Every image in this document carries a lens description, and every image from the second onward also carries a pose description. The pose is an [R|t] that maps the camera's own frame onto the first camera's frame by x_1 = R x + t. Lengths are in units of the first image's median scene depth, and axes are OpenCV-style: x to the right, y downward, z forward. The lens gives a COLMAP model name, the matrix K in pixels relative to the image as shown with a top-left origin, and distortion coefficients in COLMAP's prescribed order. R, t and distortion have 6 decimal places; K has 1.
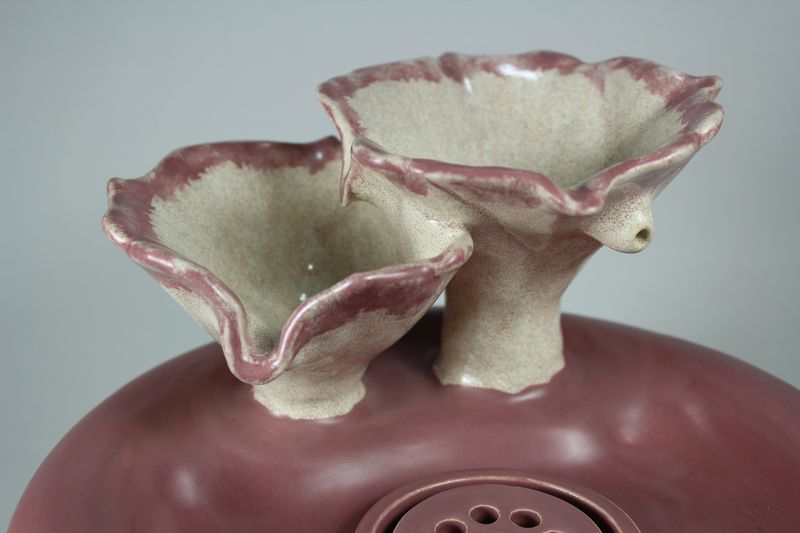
lens RADIAL K [[1160.0, 0, 397.5], [0, 1160.0, 265.2], [0, 0, 1]] dist [-0.035060, 0.000000]
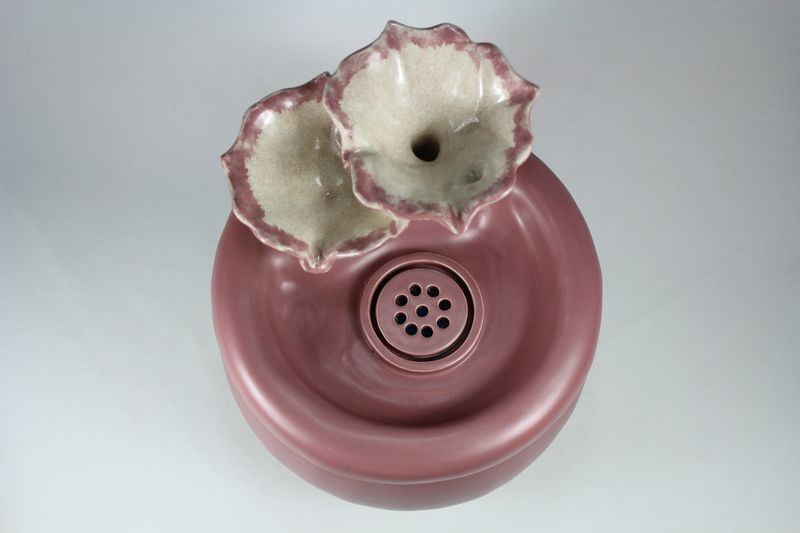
lens RADIAL K [[1160.0, 0, 402.0], [0, 1160.0, 269.7], [0, 0, 1]] dist [-0.035060, 0.000000]
pose [[0.996151, -0.072543, 0.049193, -0.055109], [0.009662, 0.648711, 0.760974, -1.378176], [-0.087115, -0.757570, 0.646915, -0.410516]]
